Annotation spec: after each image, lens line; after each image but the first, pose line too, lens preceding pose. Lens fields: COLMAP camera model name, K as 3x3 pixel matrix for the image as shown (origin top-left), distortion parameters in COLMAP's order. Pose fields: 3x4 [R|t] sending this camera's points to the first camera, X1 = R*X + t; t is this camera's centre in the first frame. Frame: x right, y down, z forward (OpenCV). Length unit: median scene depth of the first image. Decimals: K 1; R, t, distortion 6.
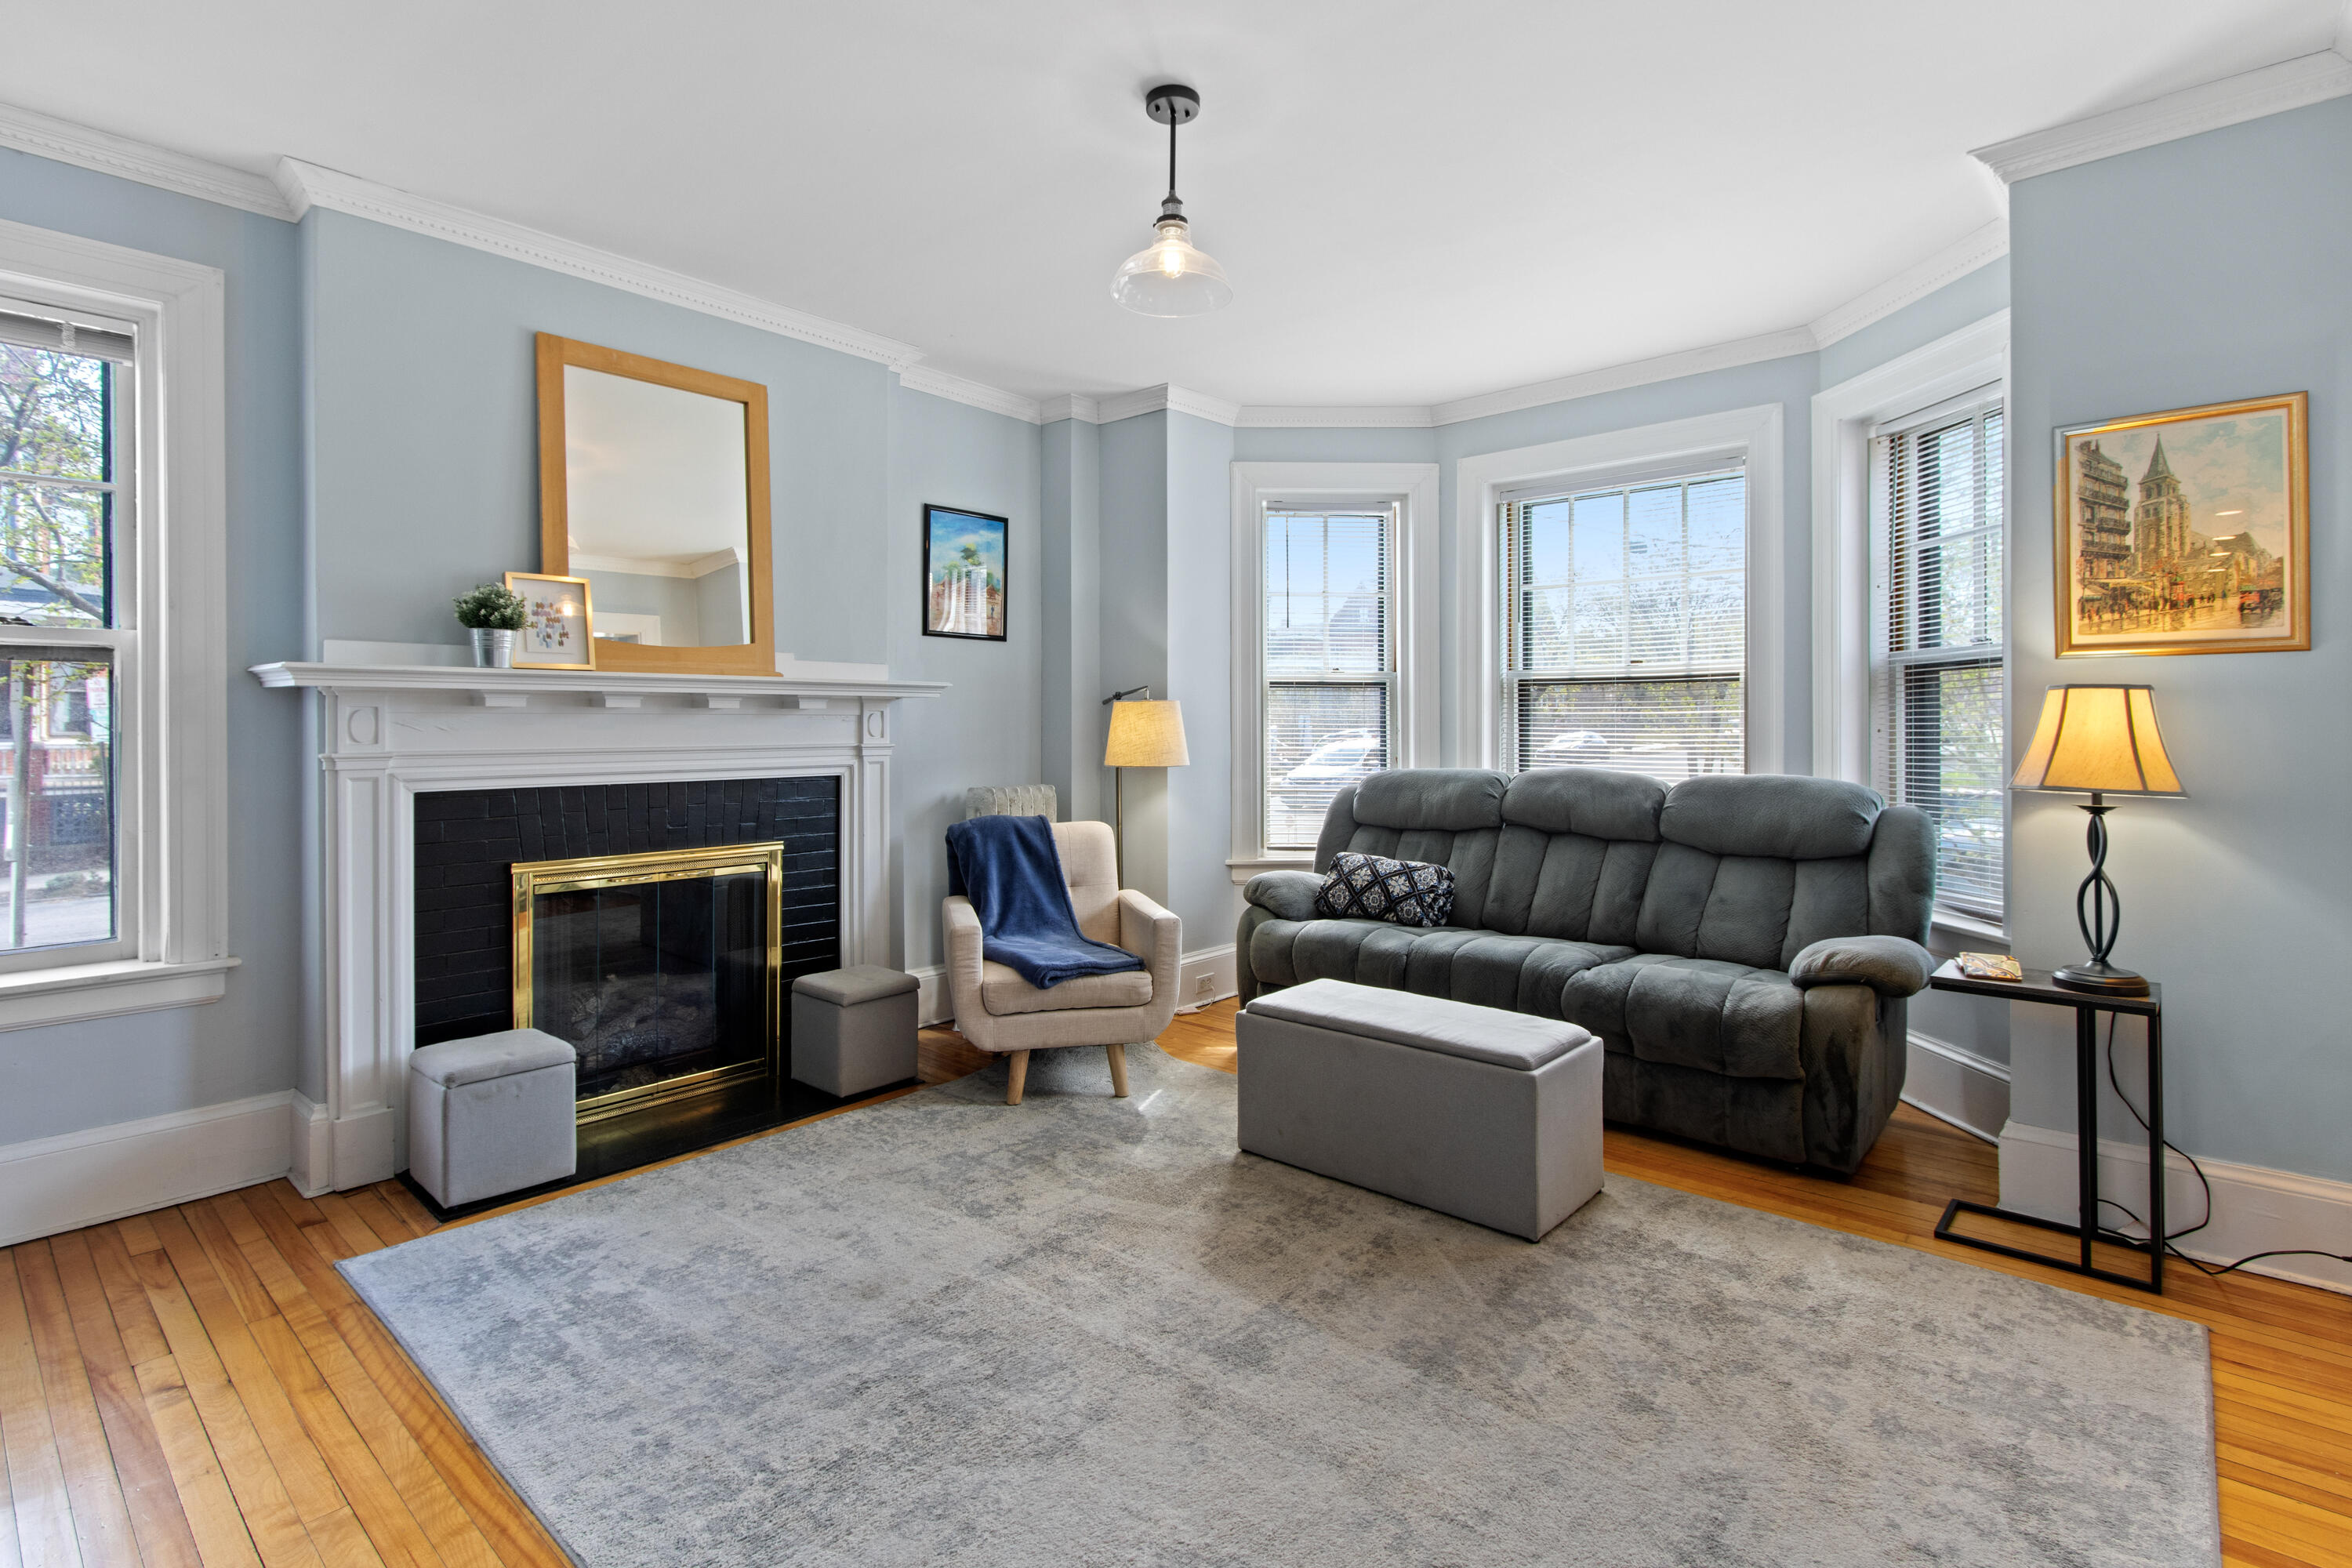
lens RADIAL K [[1130.5, 0, 1176.0], [0, 1130.5, 784.0], [0, 0, 1]] dist [0.003691, 0.000139]
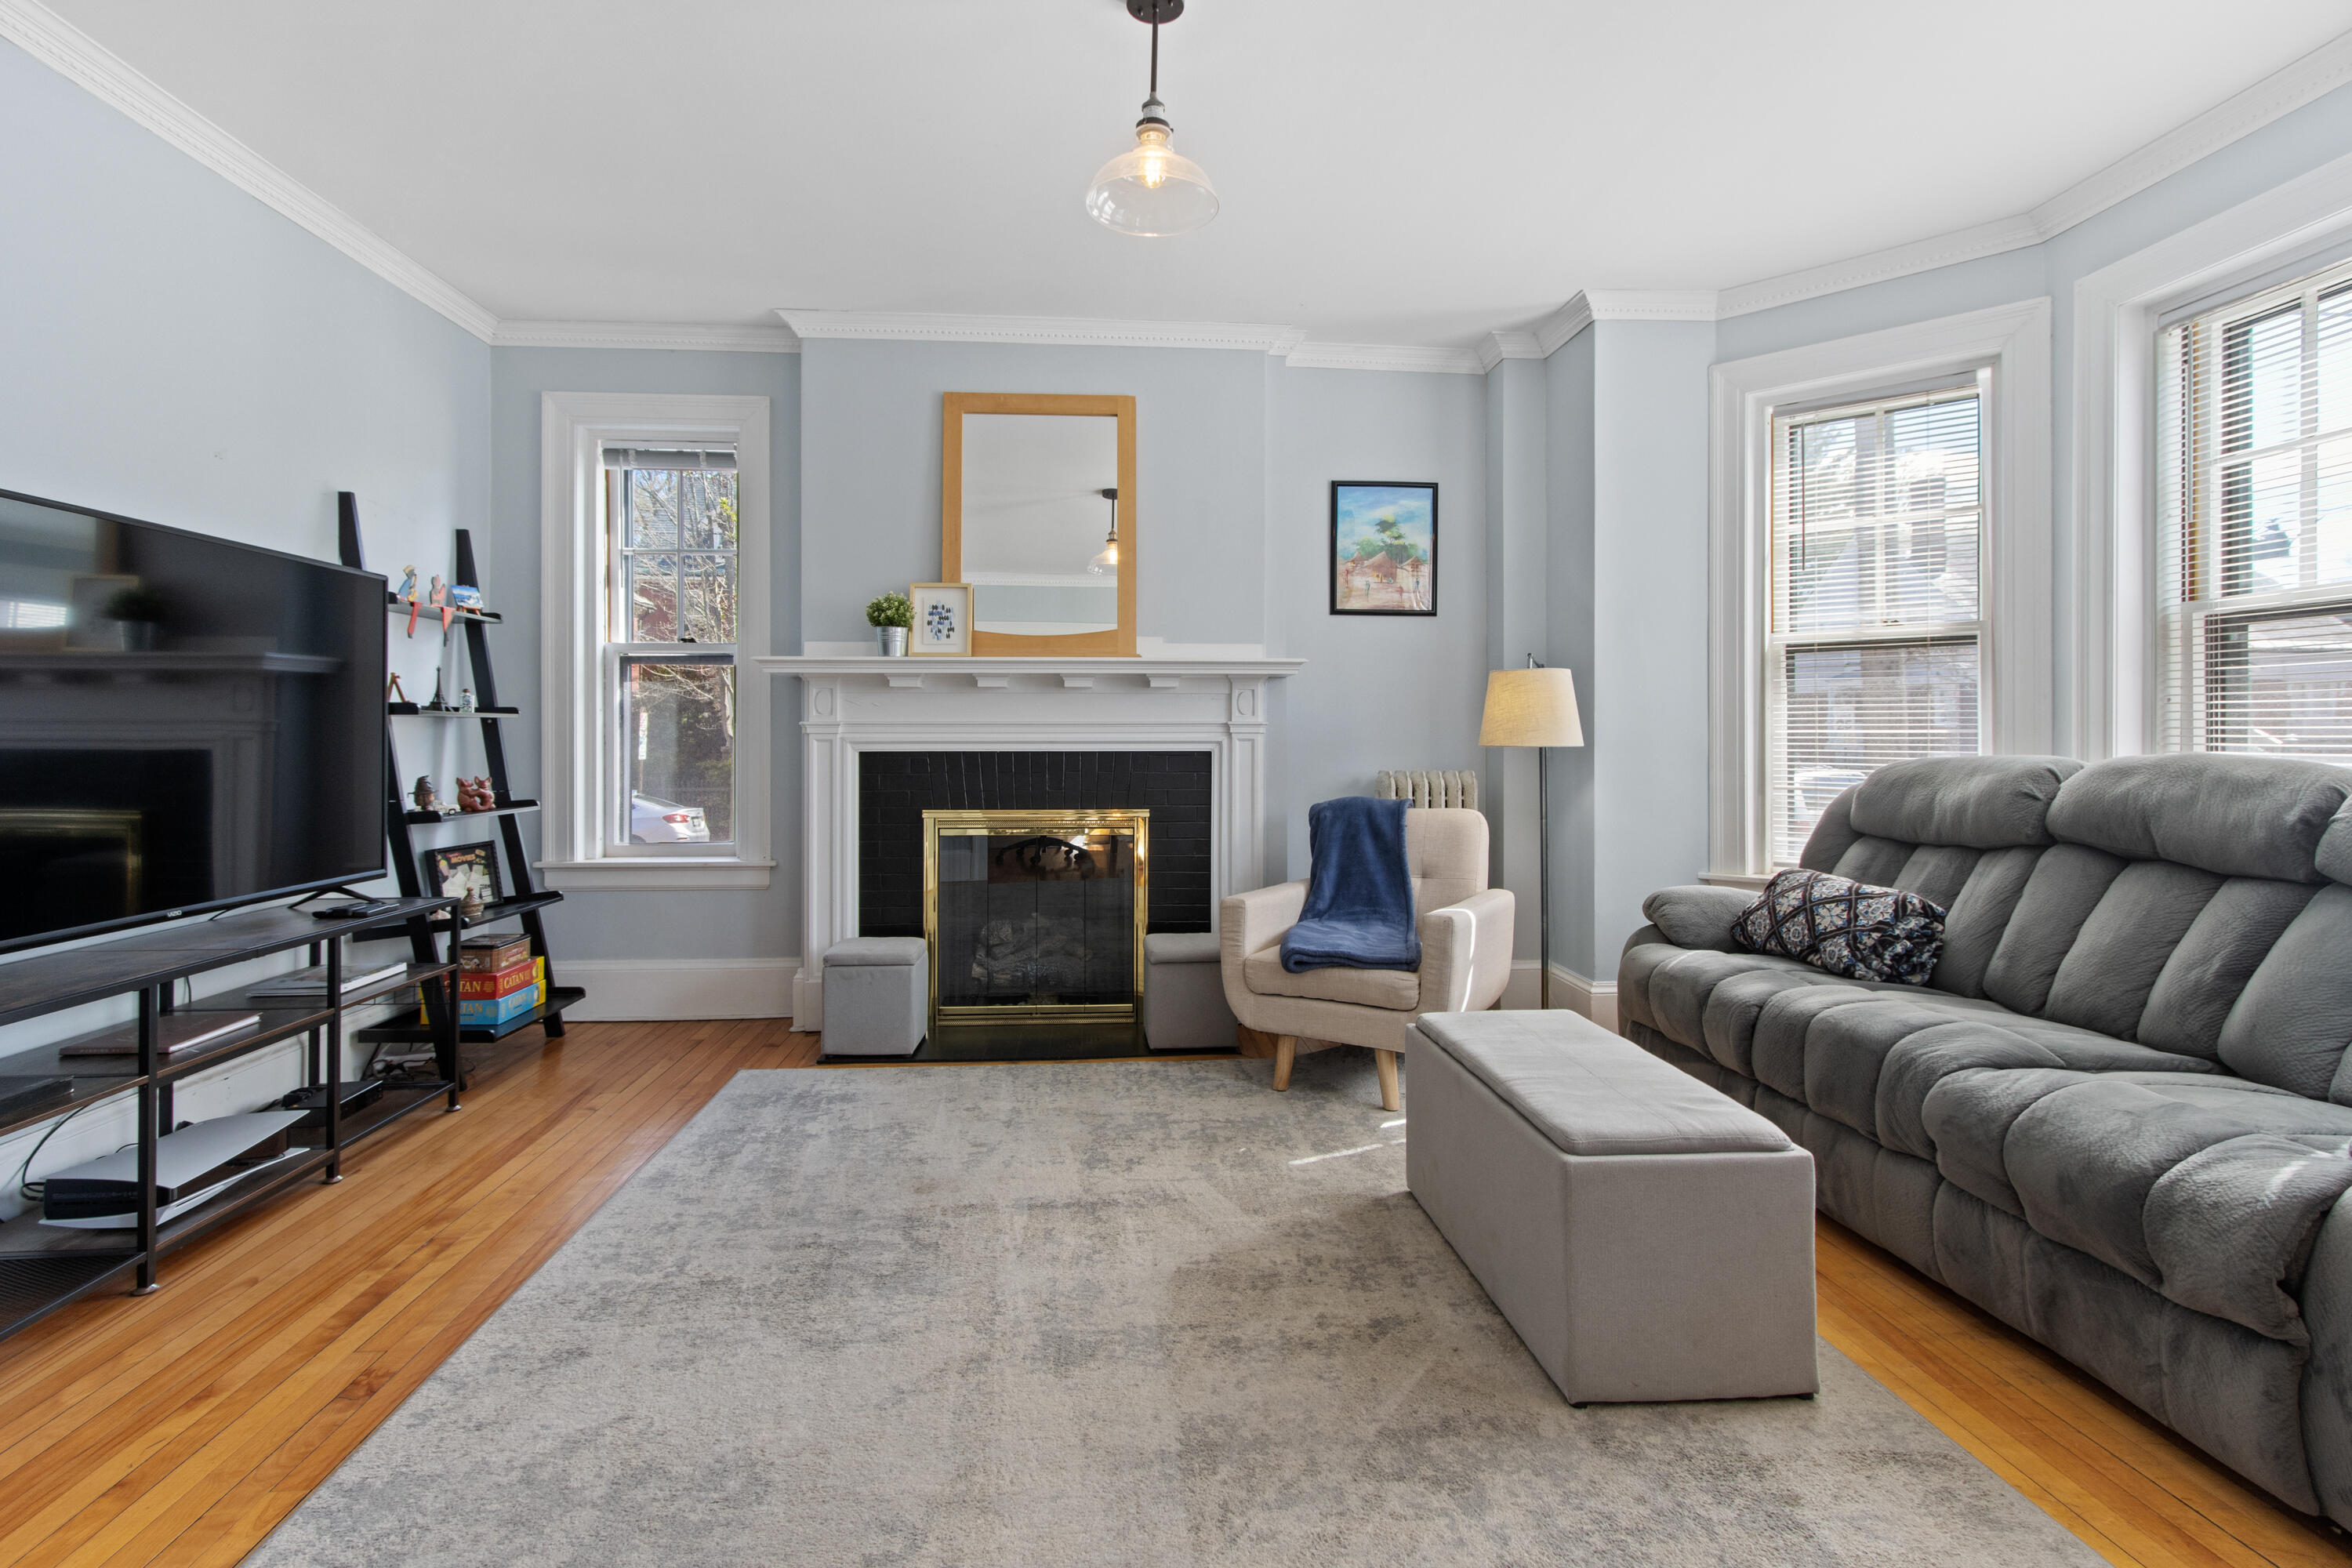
lens RADIAL K [[1124.9, 0, 1170.7], [0, 1124.9, 797.1], [0, 0, 1]] dist [0.000355, 0.000027]
pose [[0.717039, 0.035499, -0.696128, 0.499080], [-0.037827, 0.999212, 0.011992, 0.029143], [0.696006, 0.017734, 0.717817, 0.271325]]
